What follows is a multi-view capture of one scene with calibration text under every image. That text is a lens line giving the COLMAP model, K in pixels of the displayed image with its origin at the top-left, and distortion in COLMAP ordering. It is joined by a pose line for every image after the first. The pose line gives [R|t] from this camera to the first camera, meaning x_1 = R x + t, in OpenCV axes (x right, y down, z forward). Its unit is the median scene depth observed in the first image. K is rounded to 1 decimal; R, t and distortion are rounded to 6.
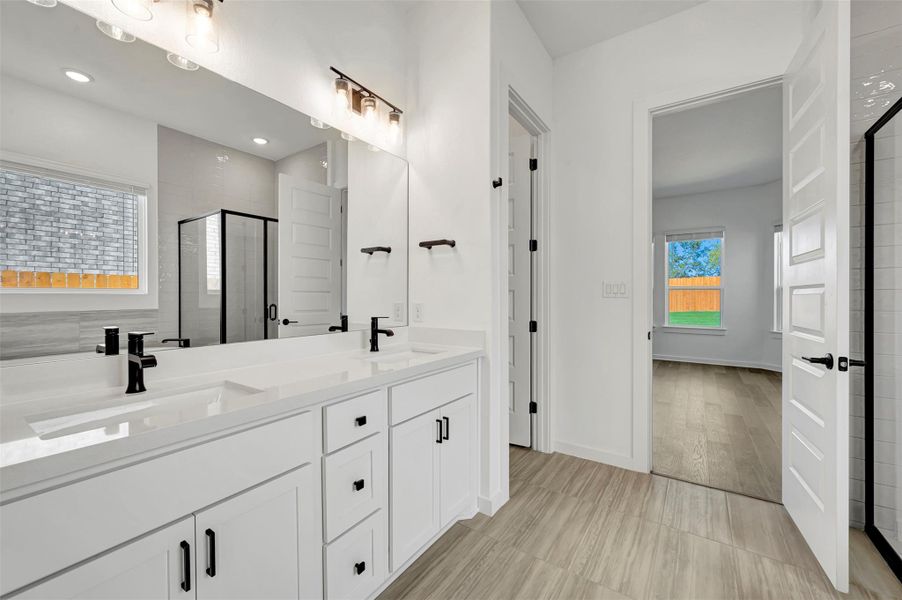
lens RADIAL K [[360.3, 0, 447.4], [0, 360.3, 296.5], [0, 0, 1]] dist [-0.000489, -0.000012]
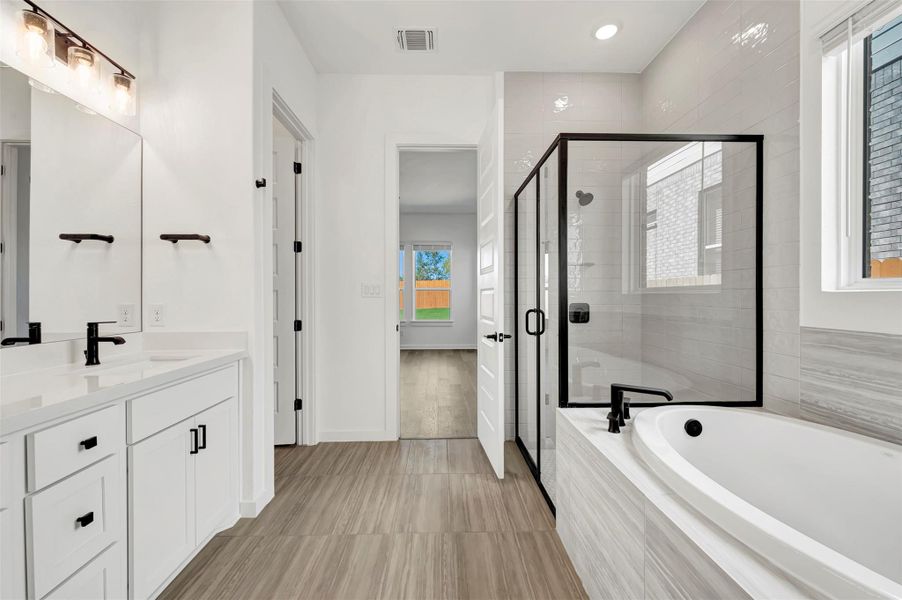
lens RADIAL K [[360.3, 0, 447.4], [0, 360.3, 296.5], [0, 0, 1]] dist [-0.000489, -0.000012]
pose [[0.806145, -0.003099, 0.591710, -0.038449], [0.002794, 0.999995, 0.001432, 0.000148], [-0.591712, 0.000499, 0.806149, -0.119593]]
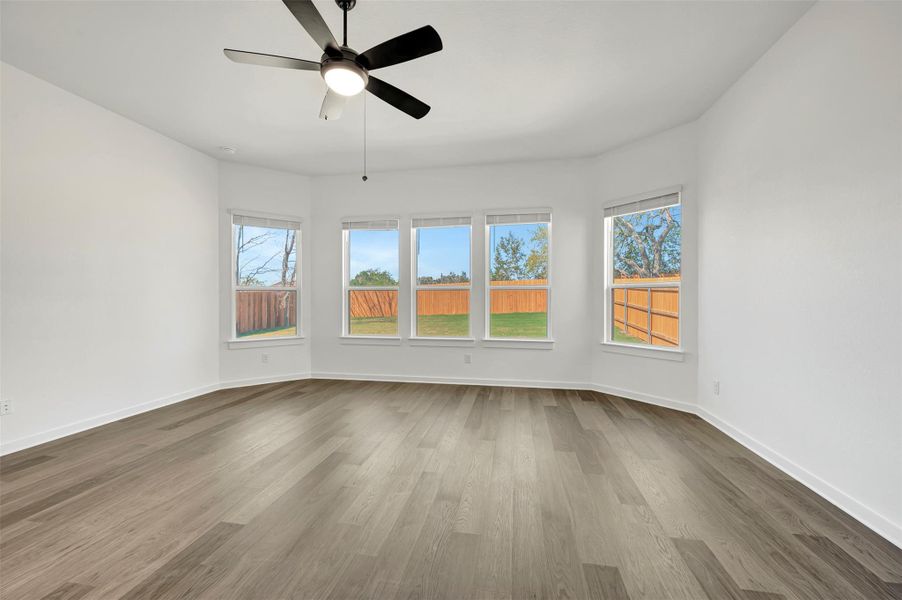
lens RADIAL K [[360.3, 0, 447.4], [0, 360.3, 296.5], [0, 0, 1]] dist [-0.000489, -0.000012]
pose [[0.914864, 0.000877, 0.403762, 0.948889], [0.001230, 0.999987, -0.004958, -0.003547], [-0.403761, 0.005033, 0.914851, 1.439151]]
